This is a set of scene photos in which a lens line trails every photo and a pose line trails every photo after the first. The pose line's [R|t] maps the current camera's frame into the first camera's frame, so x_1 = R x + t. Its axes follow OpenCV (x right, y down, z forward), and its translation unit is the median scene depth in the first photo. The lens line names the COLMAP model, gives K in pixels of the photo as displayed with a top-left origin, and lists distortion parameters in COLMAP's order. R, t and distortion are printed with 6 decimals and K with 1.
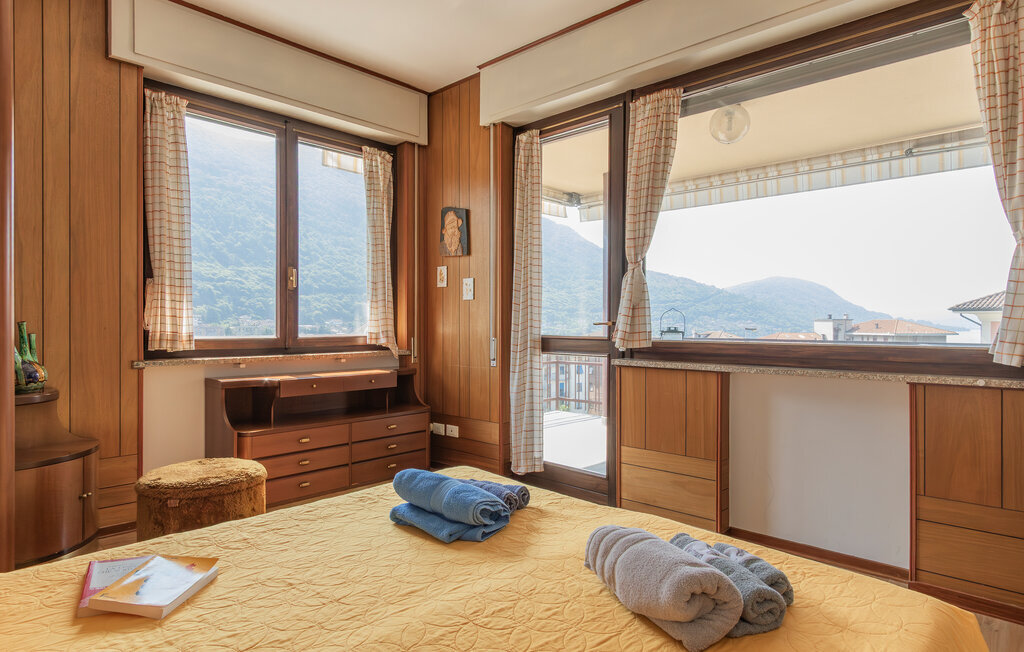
lens RADIAL K [[591.0, 0, 512.0], [0, 591.0, 326.0], [0, 0, 1]] dist [0.001288, 0.000197]
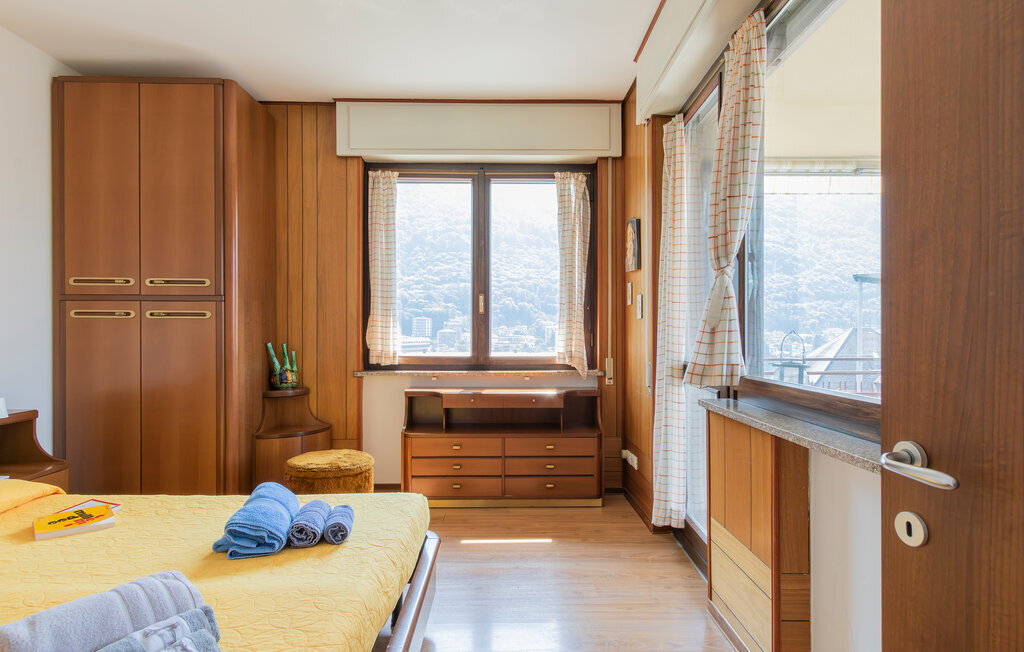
lens RADIAL K [[572.2, 0, 509.6], [0, 572.2, 329.7], [0, 0, 1]] dist [0.003182, -0.000456]
pose [[0.687479, -0.004436, -0.726190, 0.465601], [-0.001647, 0.999969, -0.007667, -0.022652], [0.726202, 0.006467, 0.687451, 0.278892]]
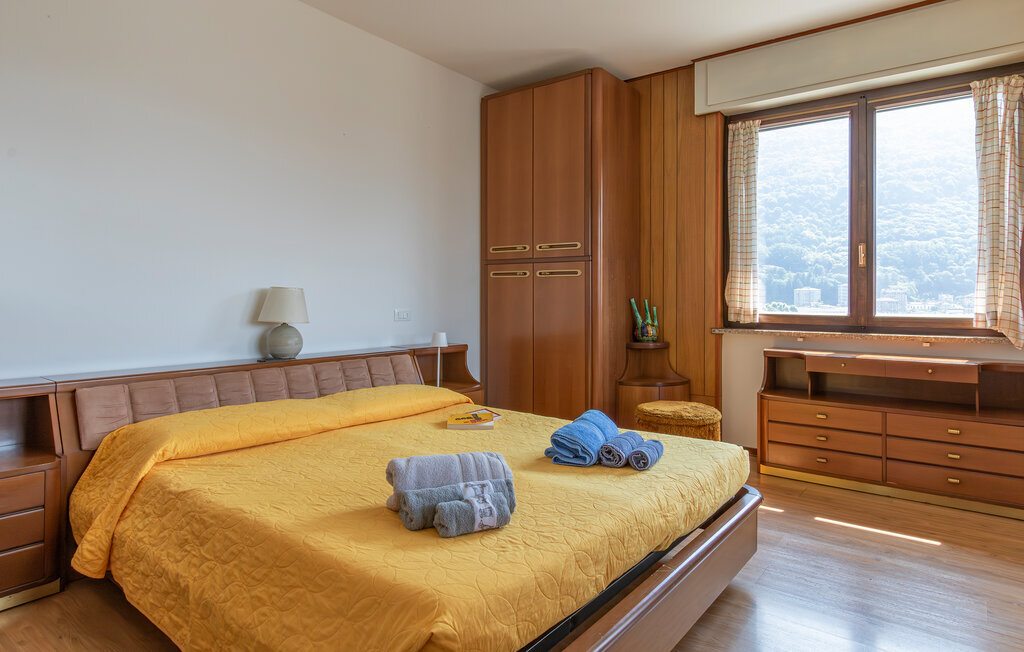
lens RADIAL K [[584.8, 0, 511.3], [0, 584.8, 293.1], [0, 0, 1]] dist [0.002469, -0.000180]
pose [[0.078824, -0.011654, -0.996820, 0.544867], [-0.009209, 0.999880, -0.012418, -0.000687], [0.996846, 0.010159, 0.078707, 0.344872]]
